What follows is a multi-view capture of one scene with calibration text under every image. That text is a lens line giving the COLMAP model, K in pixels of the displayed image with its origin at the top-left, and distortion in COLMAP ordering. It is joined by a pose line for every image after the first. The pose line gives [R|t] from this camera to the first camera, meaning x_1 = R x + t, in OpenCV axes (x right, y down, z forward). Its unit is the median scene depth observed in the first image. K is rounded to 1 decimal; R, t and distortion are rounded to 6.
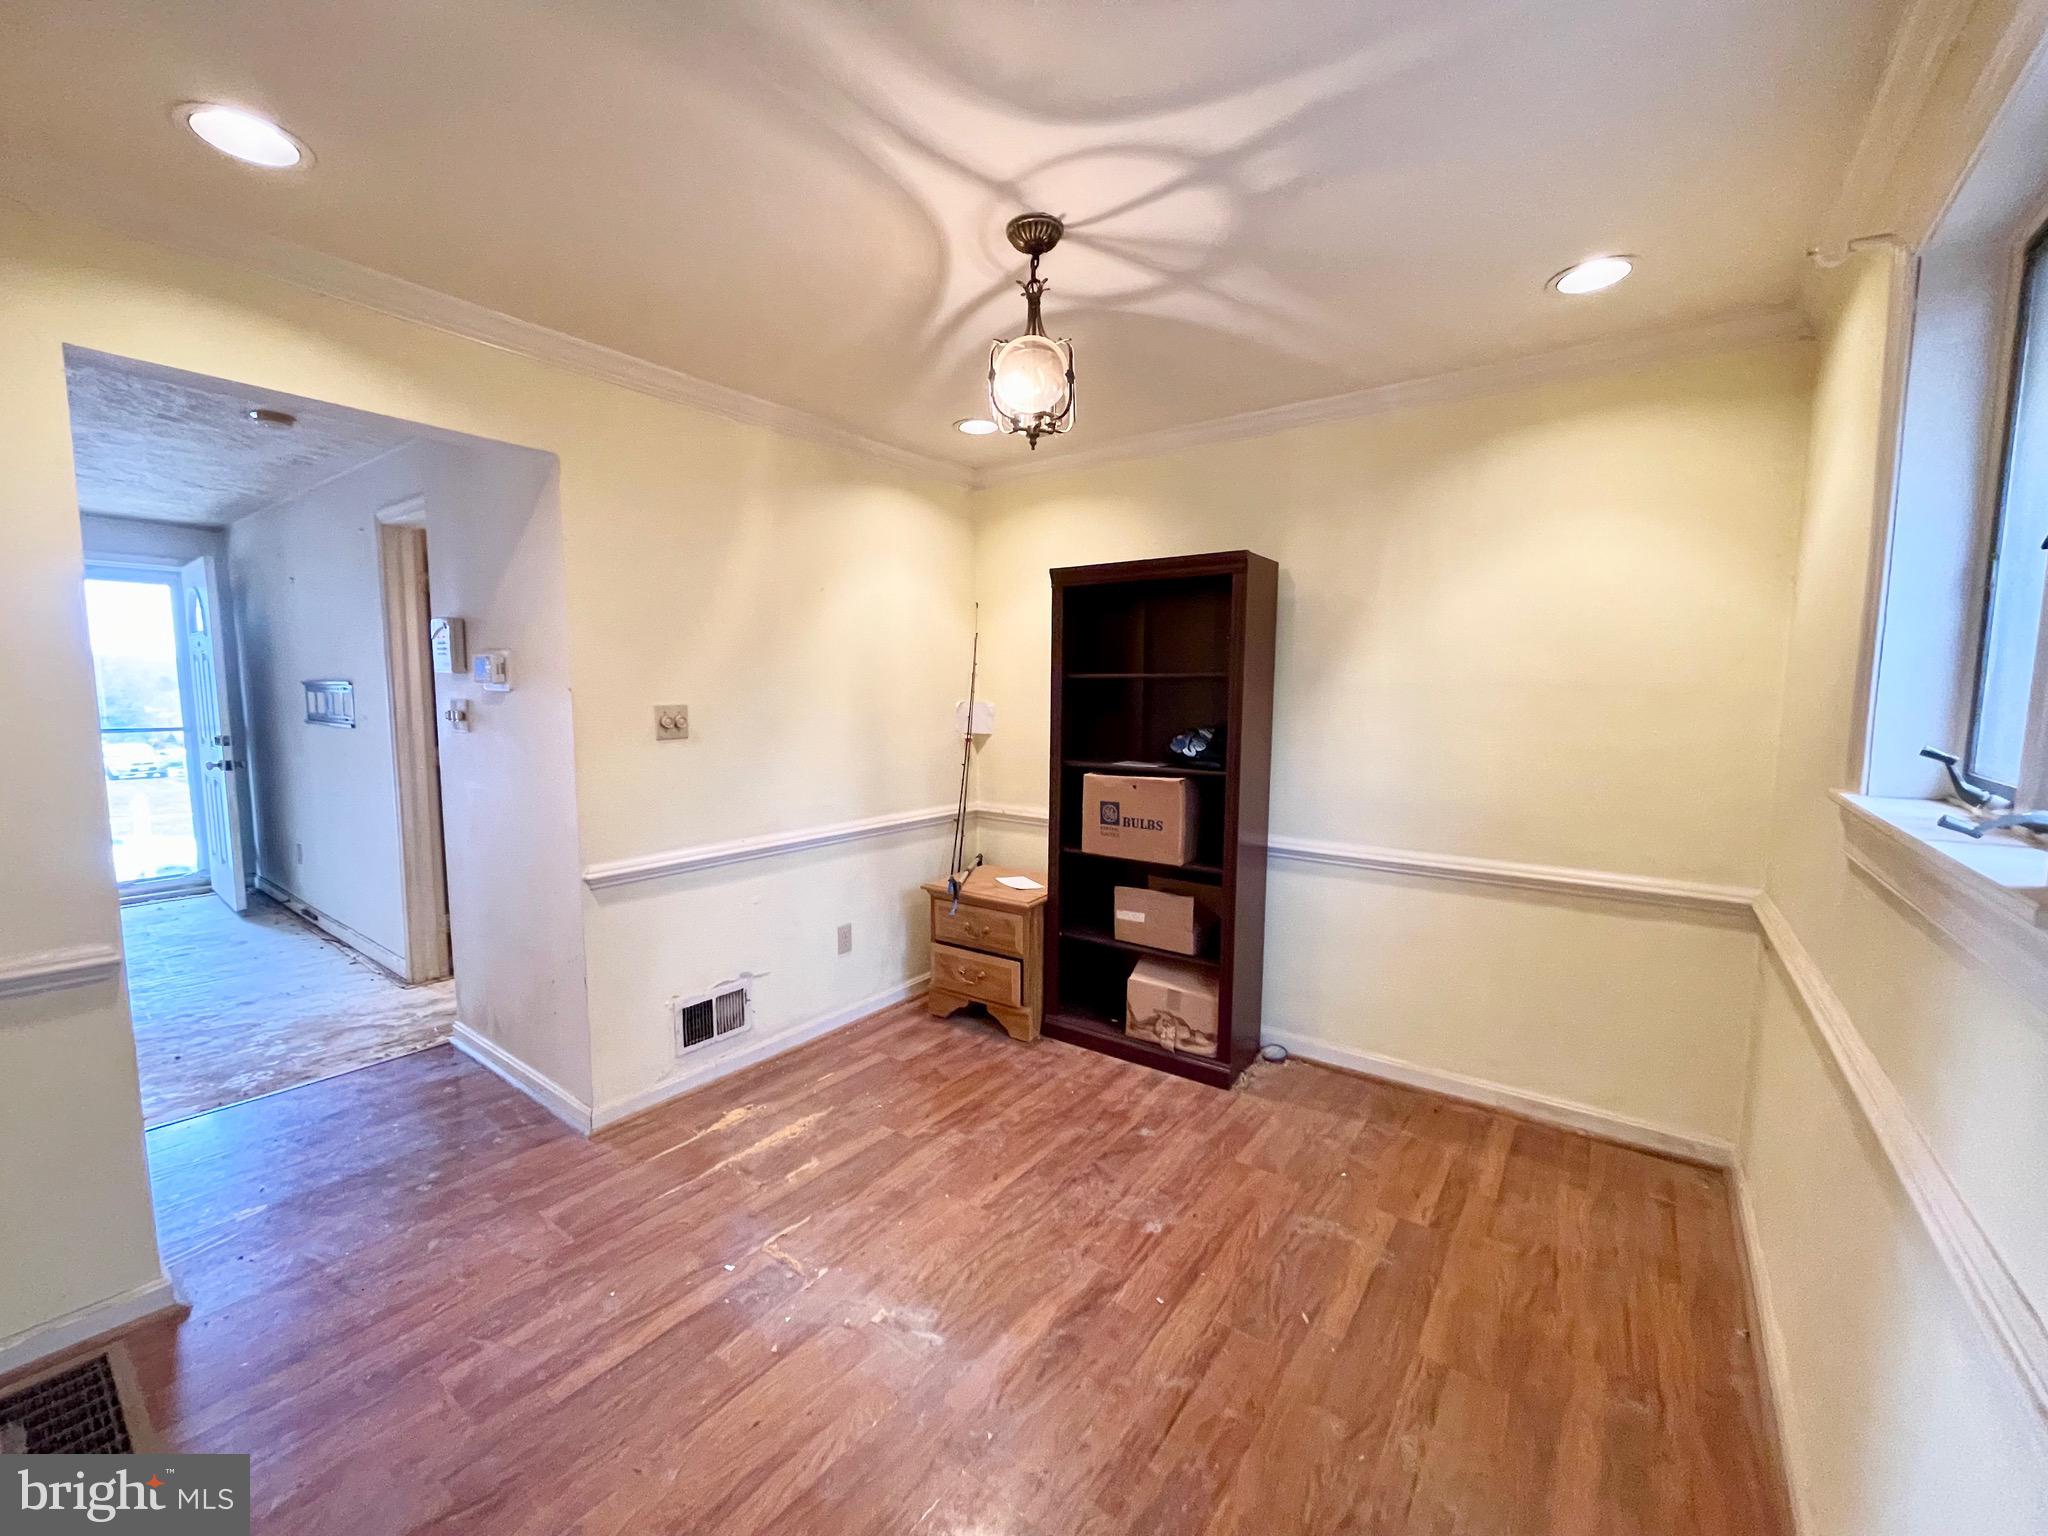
lens RADIAL K [[824.7, 0, 1020.2], [0, 824.7, 774.3], [0, 0, 1]] dist [-0.003290, 0.001053]
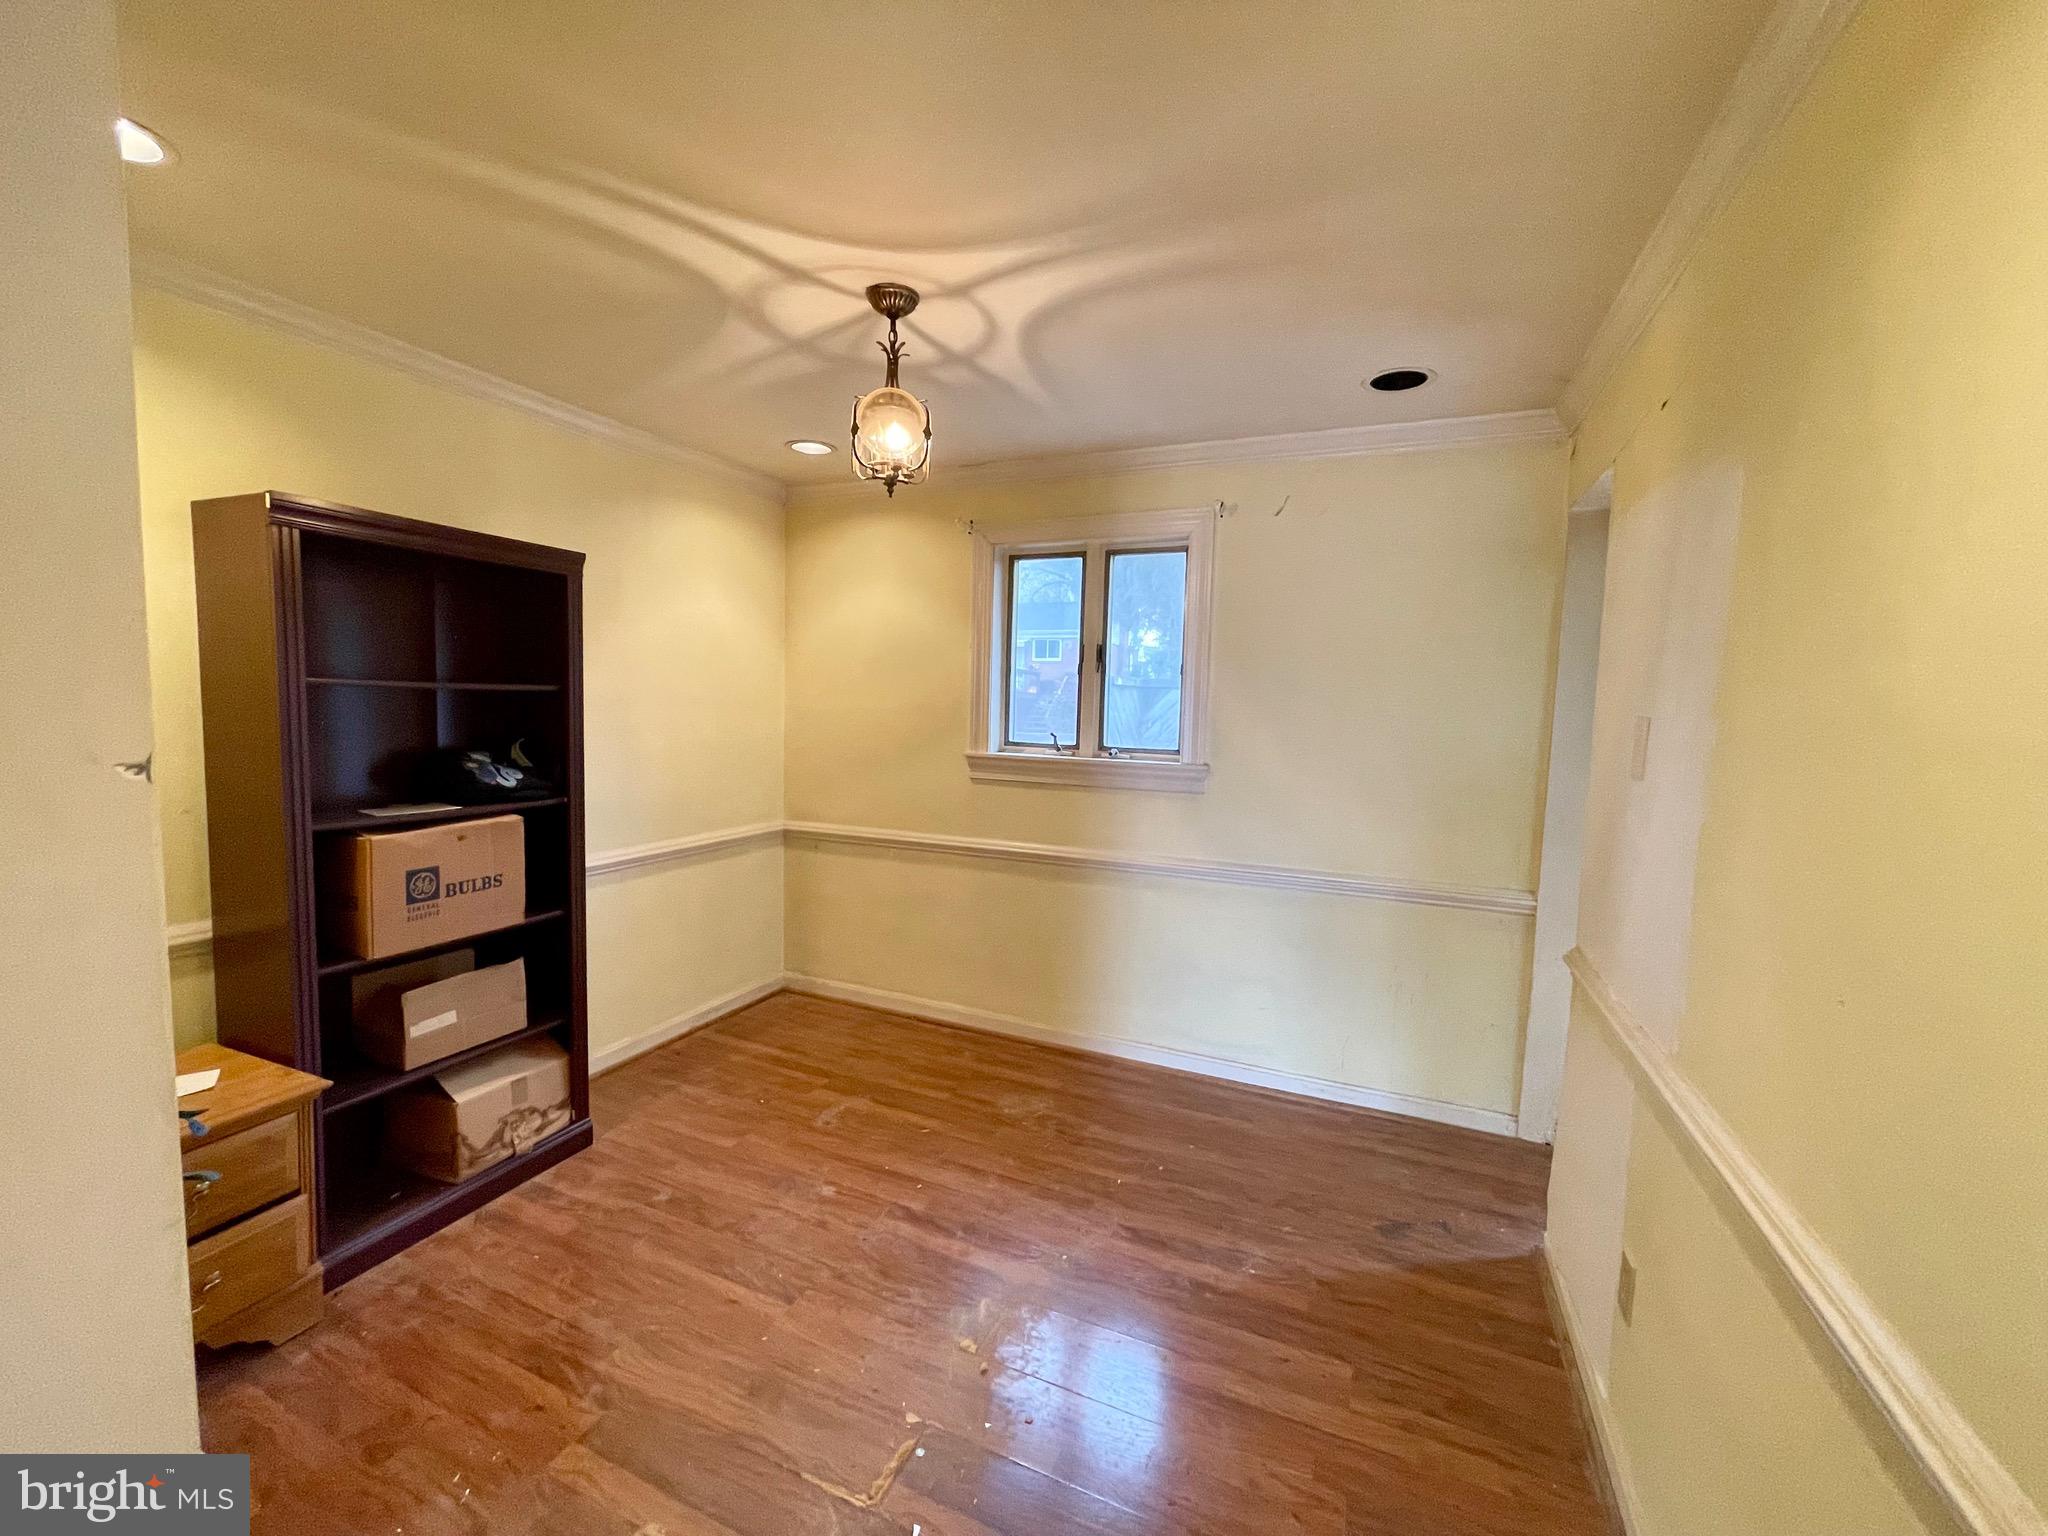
lens RADIAL K [[824.7, 0, 1021.5], [0, 824.7, 776.7], [0, 0, 1]] dist [-0.003290, 0.001053]
pose [[-0.216178, -0.099559, 0.971265, -0.710338], [0.072440, 0.990410, 0.117645, -0.094063], [-0.973663, 0.095790, -0.206893, 0.702497]]
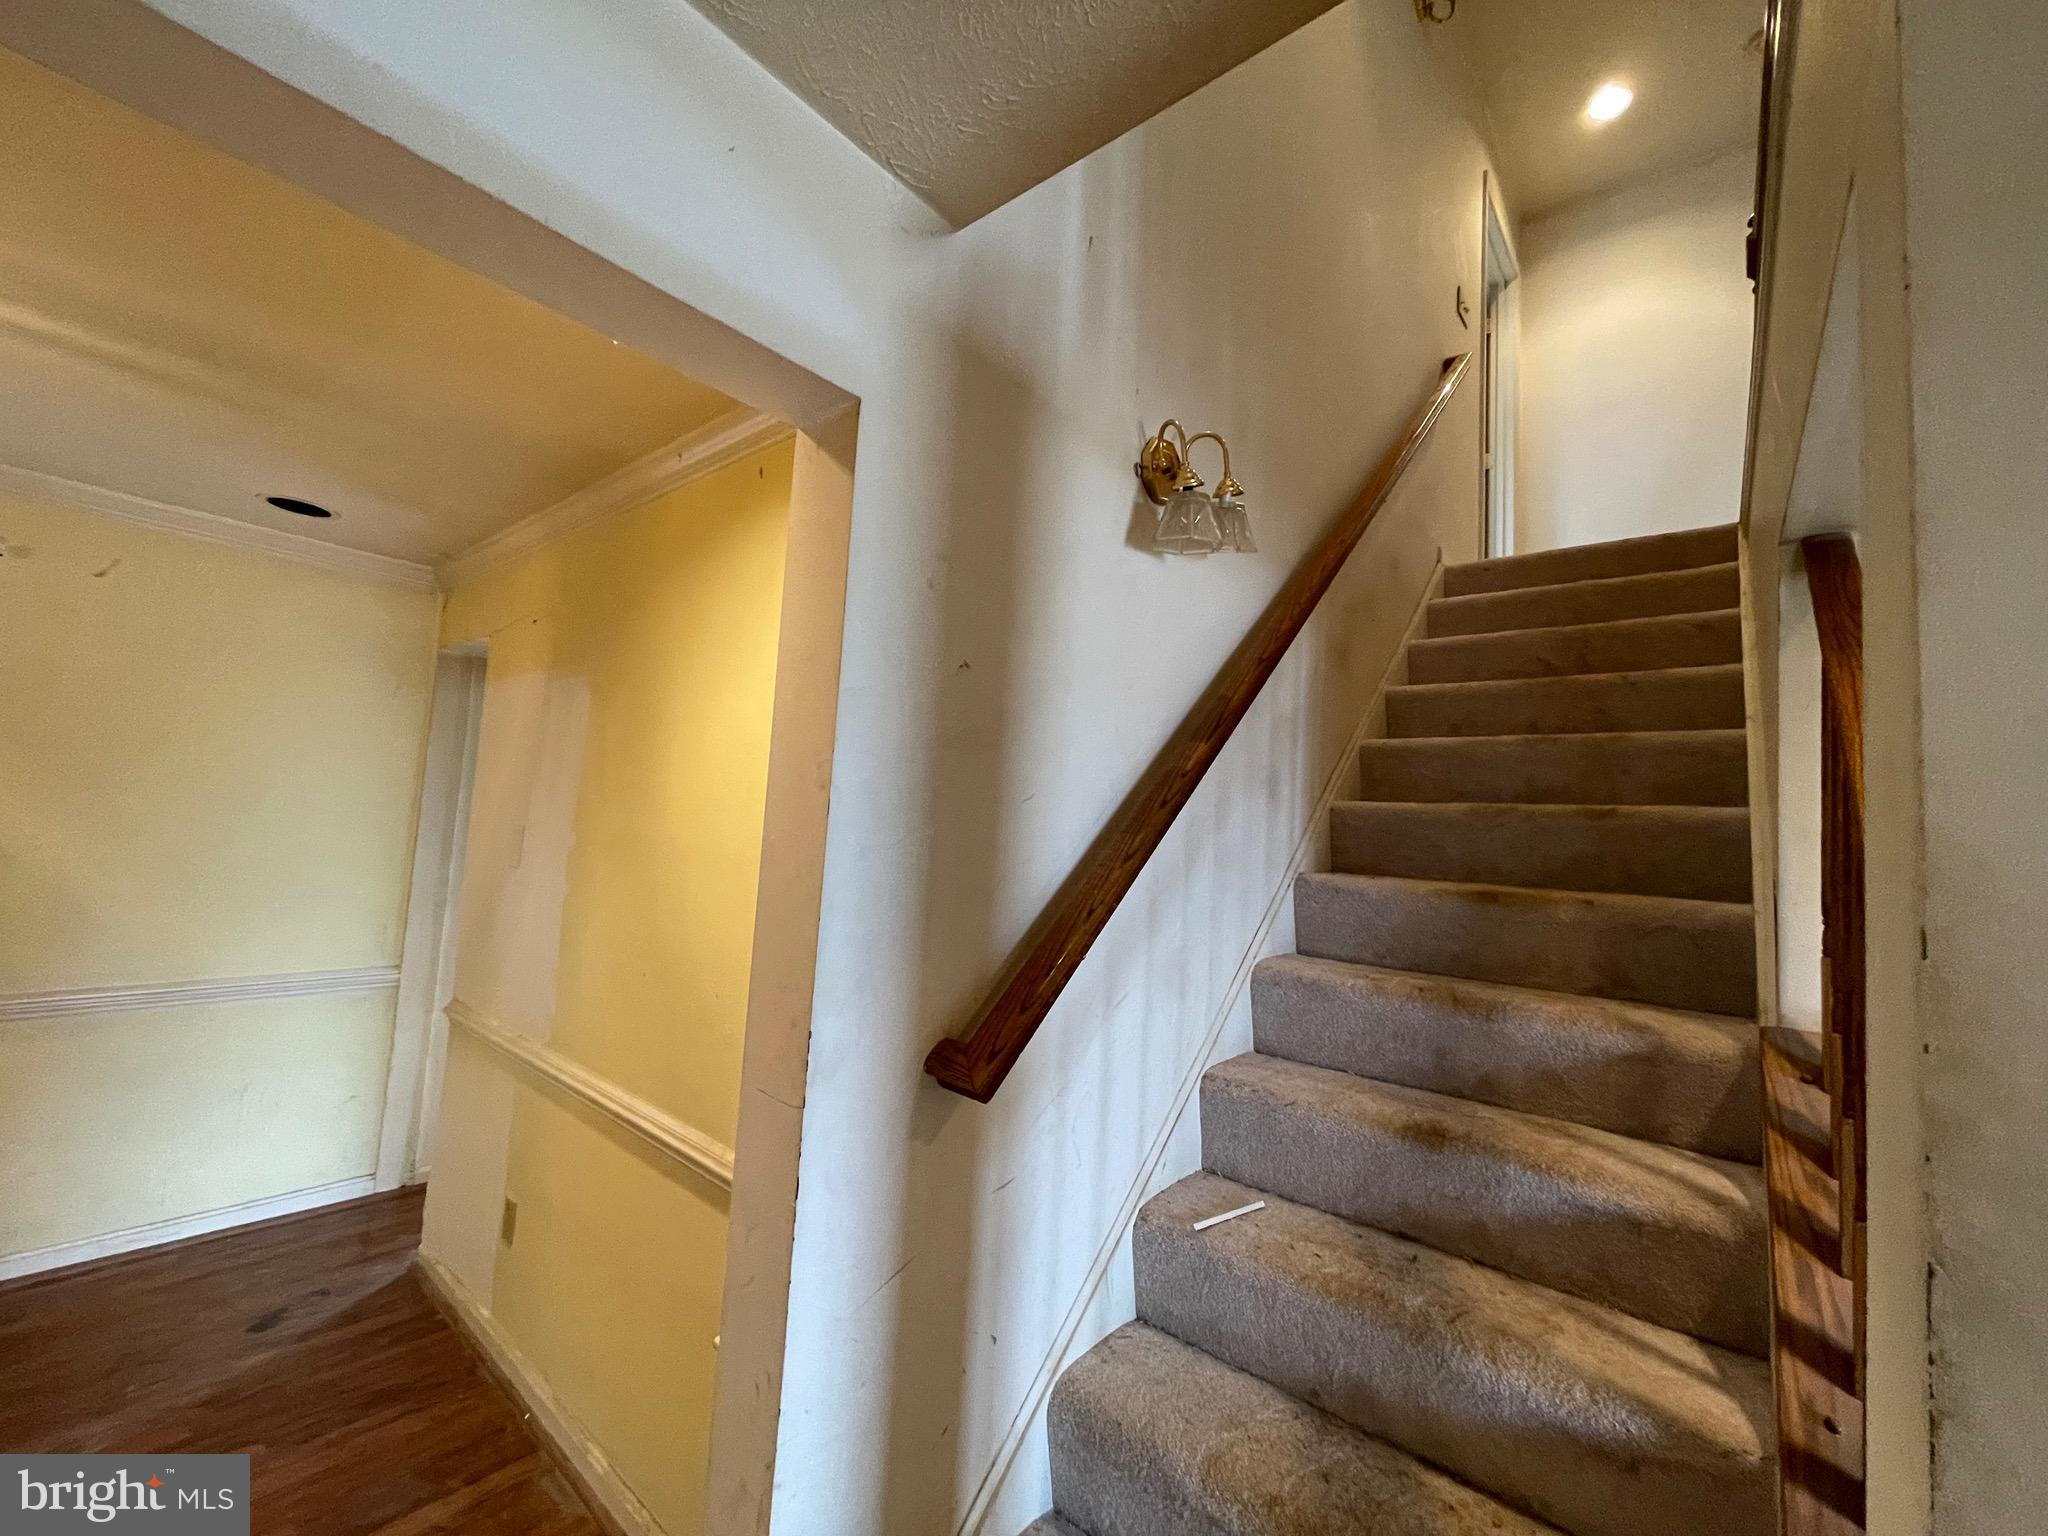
lens RADIAL K [[824.7, 0, 1020.2], [0, 824.7, 771.7], [0, 0, 1]] dist [-0.003290, 0.001053]
pose [[-0.995595, -0.065086, 0.067486, -0.817820], [-0.063542, 0.997671, 0.024788, -0.148853], [-0.068942, 0.020391, -0.997412, 0.983583]]
